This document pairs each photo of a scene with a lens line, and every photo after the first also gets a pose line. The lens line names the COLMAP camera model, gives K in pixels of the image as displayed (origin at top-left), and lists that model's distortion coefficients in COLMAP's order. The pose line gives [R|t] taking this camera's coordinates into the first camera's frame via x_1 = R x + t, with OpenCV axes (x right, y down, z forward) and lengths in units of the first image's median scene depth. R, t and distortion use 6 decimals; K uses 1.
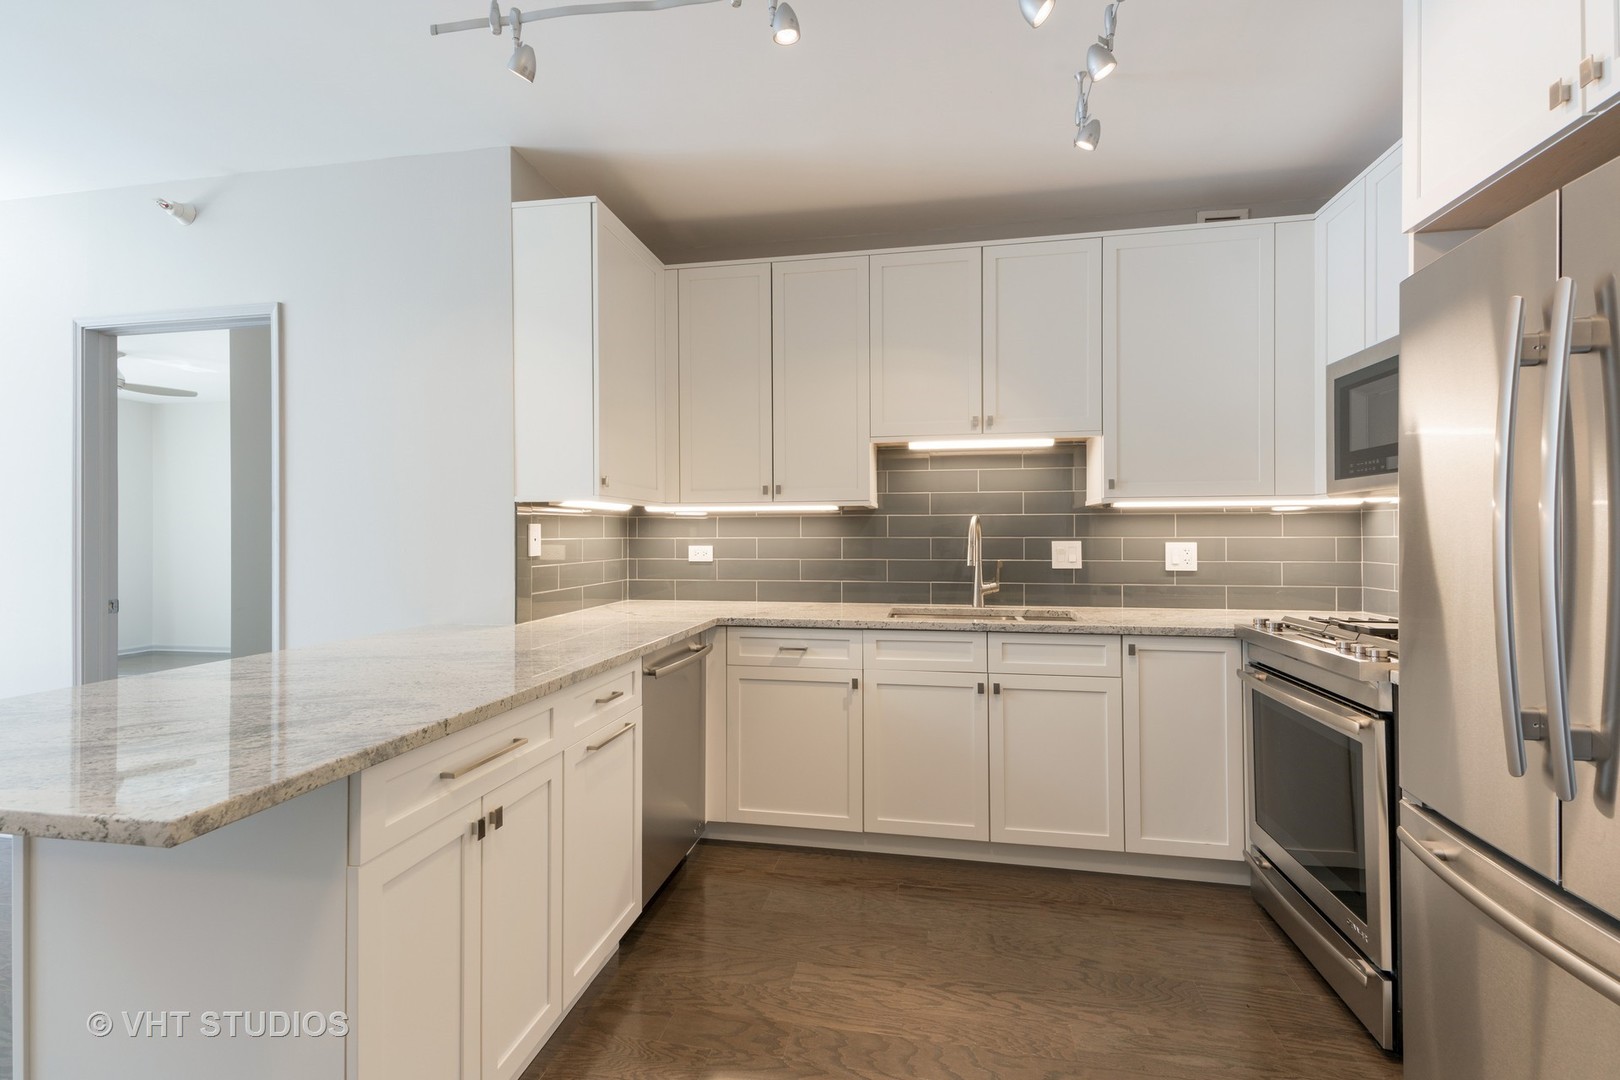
lens RADIAL K [[738.9, 0, 808.0], [0, 738.9, 535.1], [0, 0, 1]] dist [-0.000045, -0.000089]
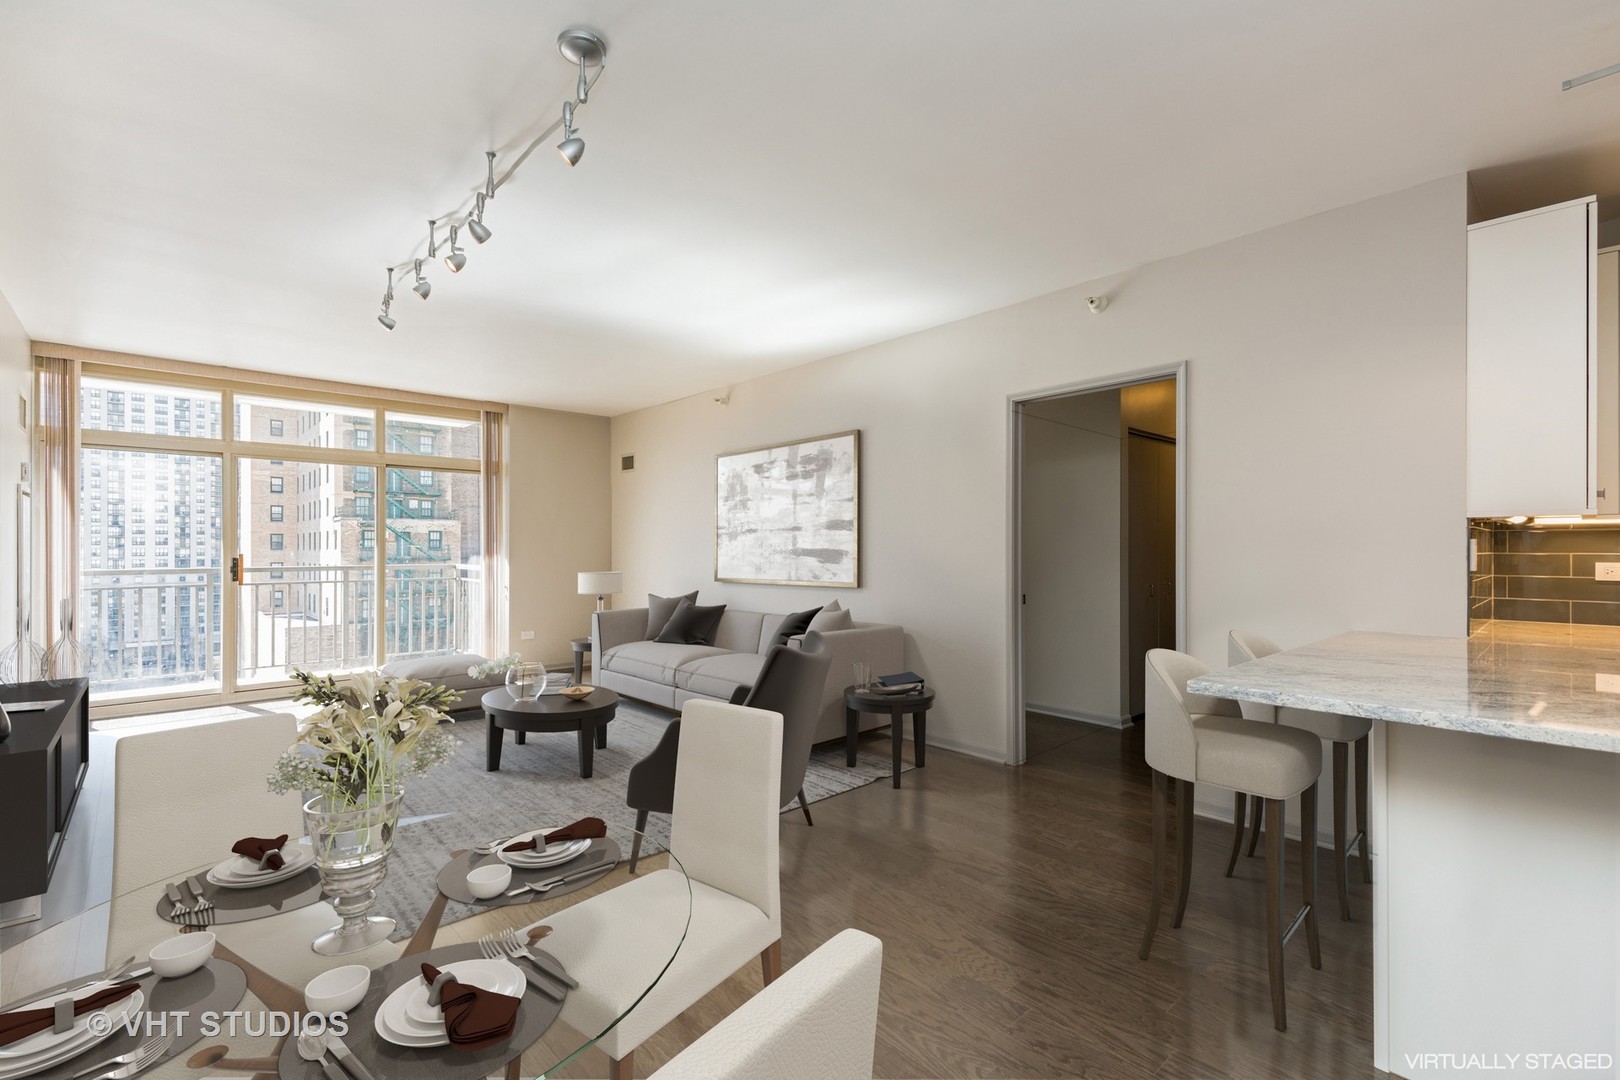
lens RADIAL K [[738.9, 0, 811.0], [0, 738.9, 541.5], [0, 0, 1]] dist [-0.000045, -0.000089]
pose [[0.790934, 0.001802, -0.611899, -0.488360], [-0.005301, 0.999978, -0.003907, -0.003014], [0.611879, 0.006334, 0.790926, -0.361518]]
